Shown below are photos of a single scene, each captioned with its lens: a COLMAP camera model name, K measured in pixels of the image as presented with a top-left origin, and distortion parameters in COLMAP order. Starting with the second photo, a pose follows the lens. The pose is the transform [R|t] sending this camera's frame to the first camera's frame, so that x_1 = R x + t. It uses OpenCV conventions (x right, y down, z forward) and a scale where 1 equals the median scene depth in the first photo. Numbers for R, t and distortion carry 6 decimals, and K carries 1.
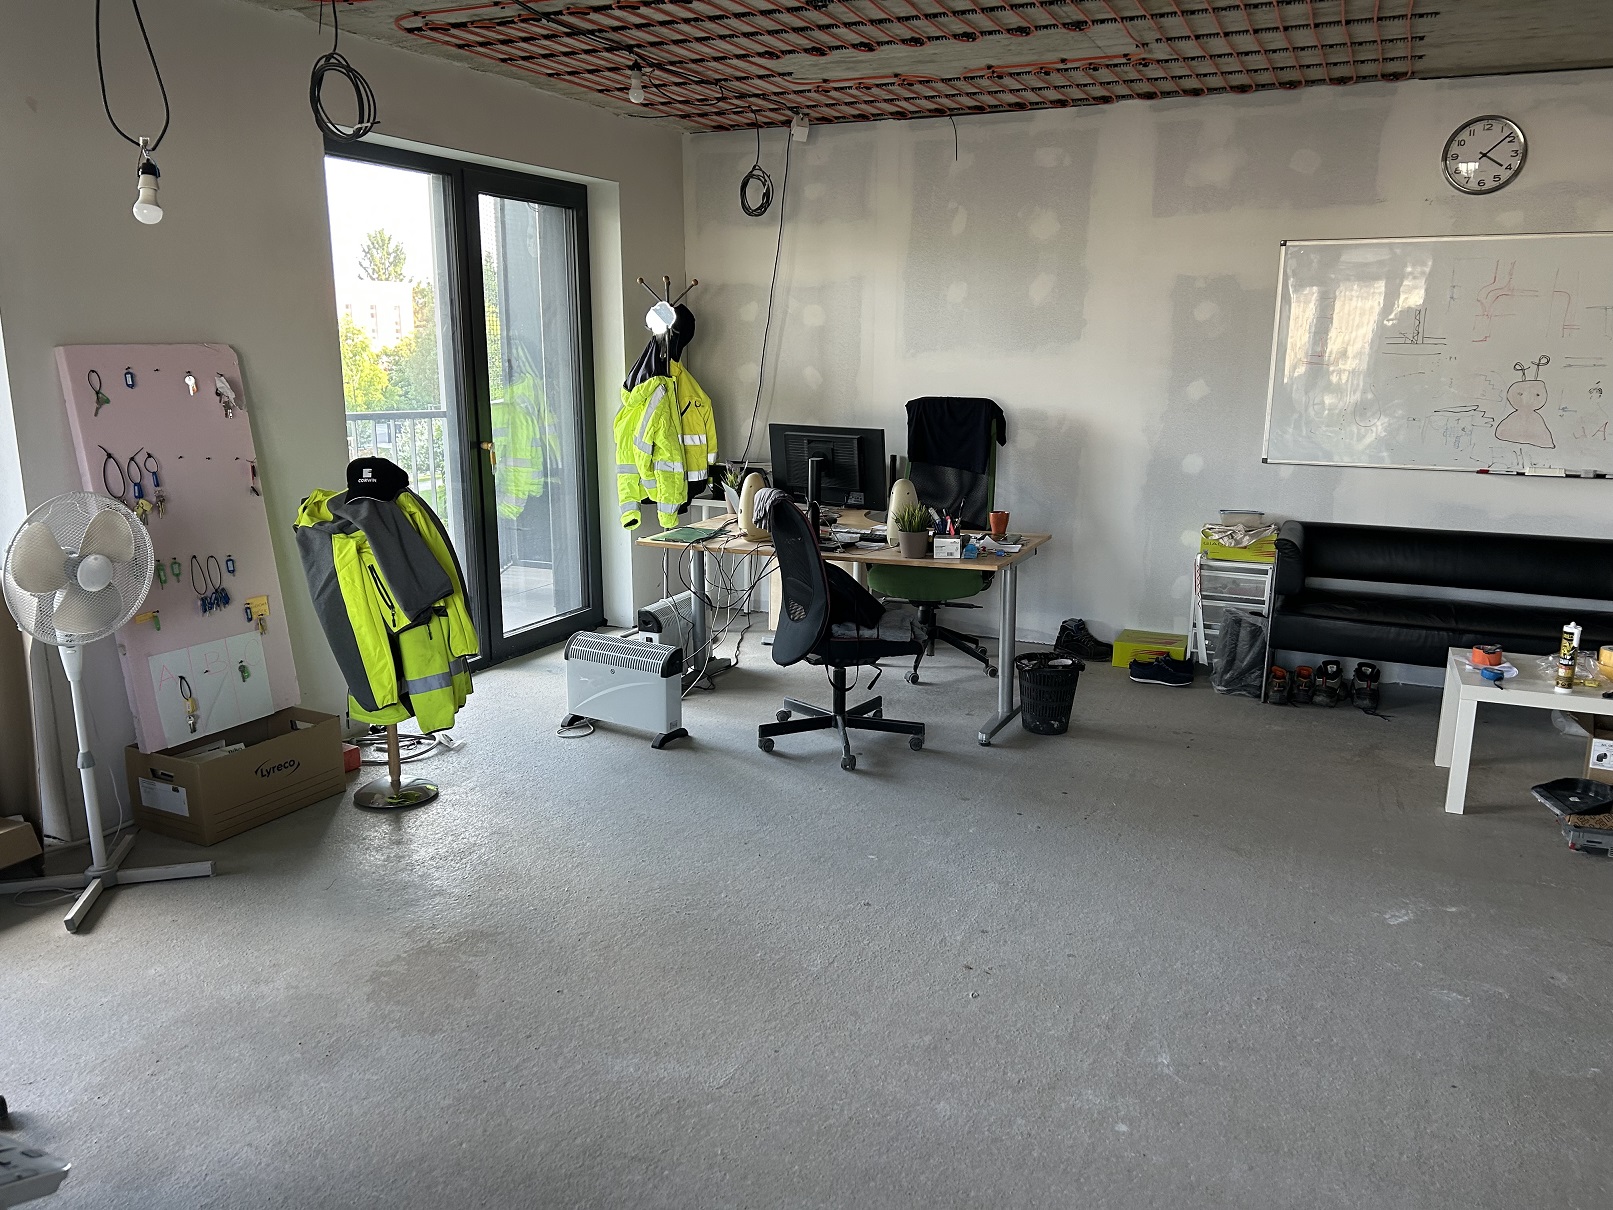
lens RADIAL K [[1219.1, 0, 806.5], [0, 1219.1, 605.0], [0, 0, 1]] dist [0.027072, -0.035232]
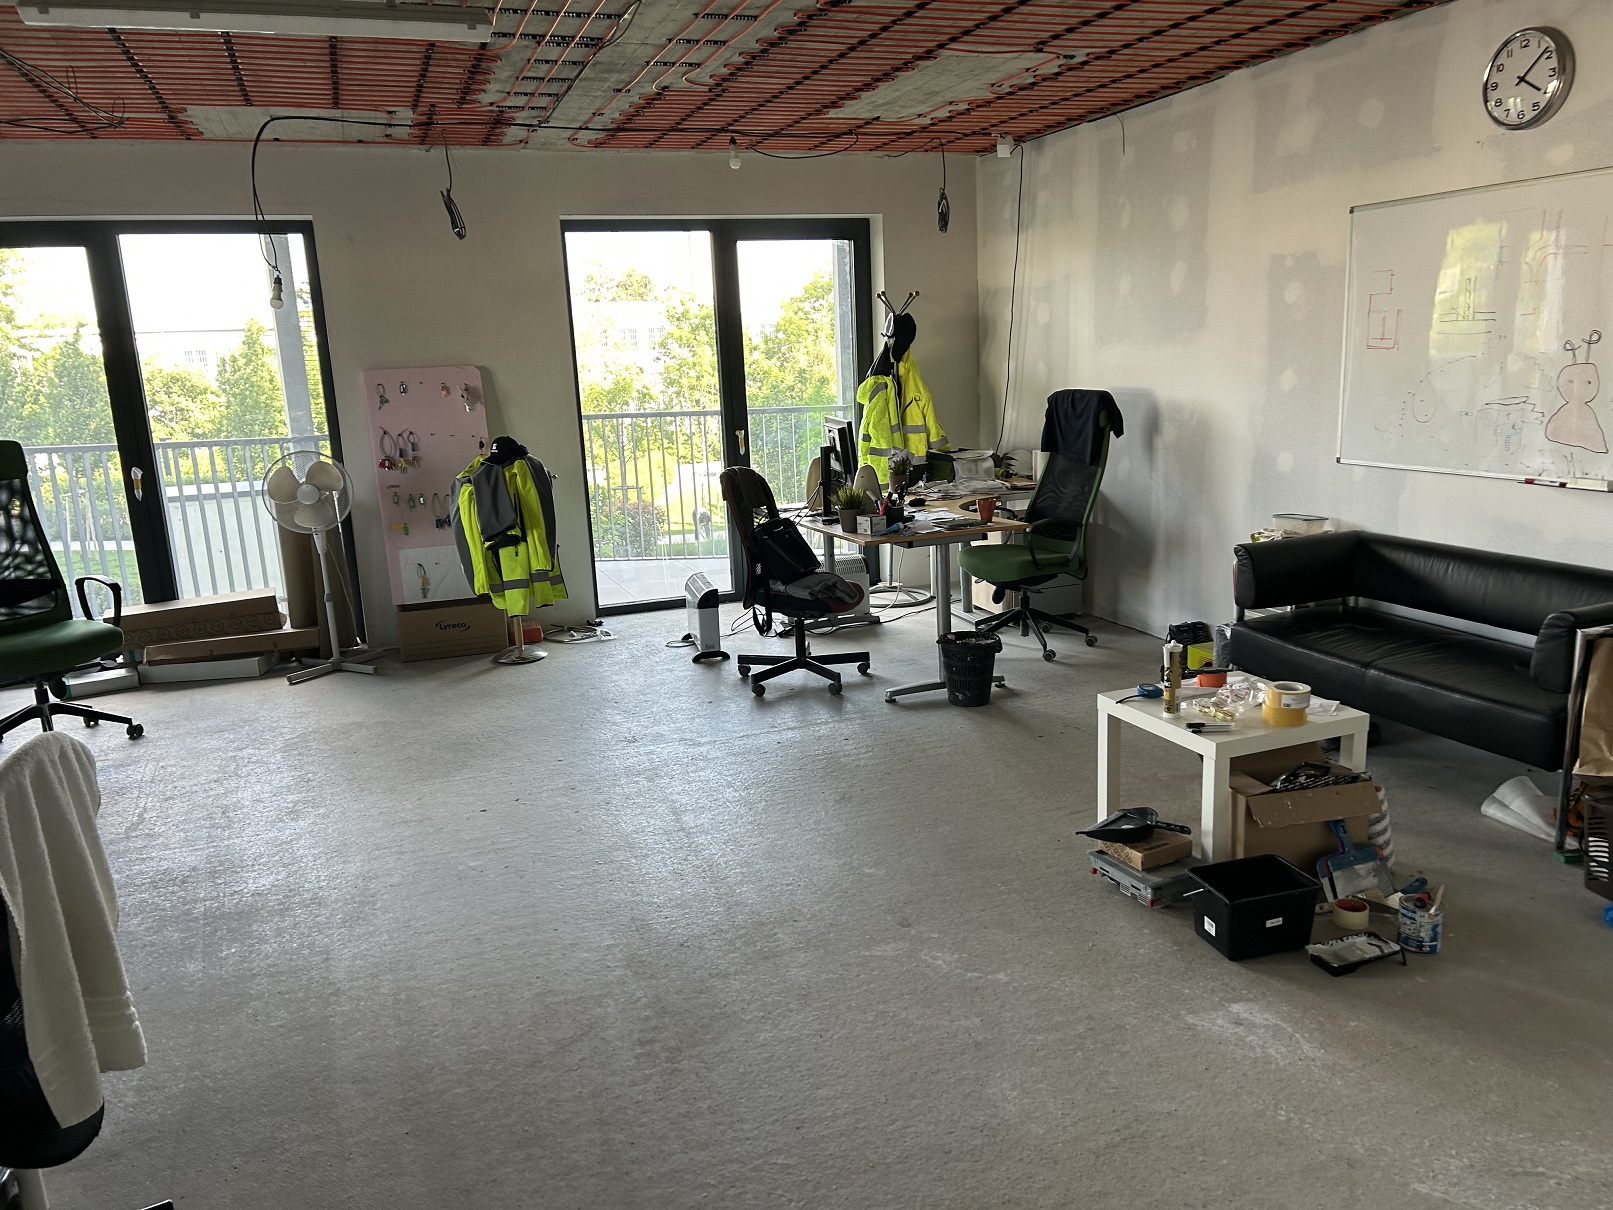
lens RADIAL K [[1219.1, 0, 806.5], [0, 1219.1, 605.0], [0, 0, 1]] dist [0.027072, -0.035232]
pose [[0.710323, 0.112514, -0.694825, 0.742474], [-0.105321, 0.993018, 0.053131, -0.022050], [0.695952, 0.035440, 0.717213, 0.114180]]
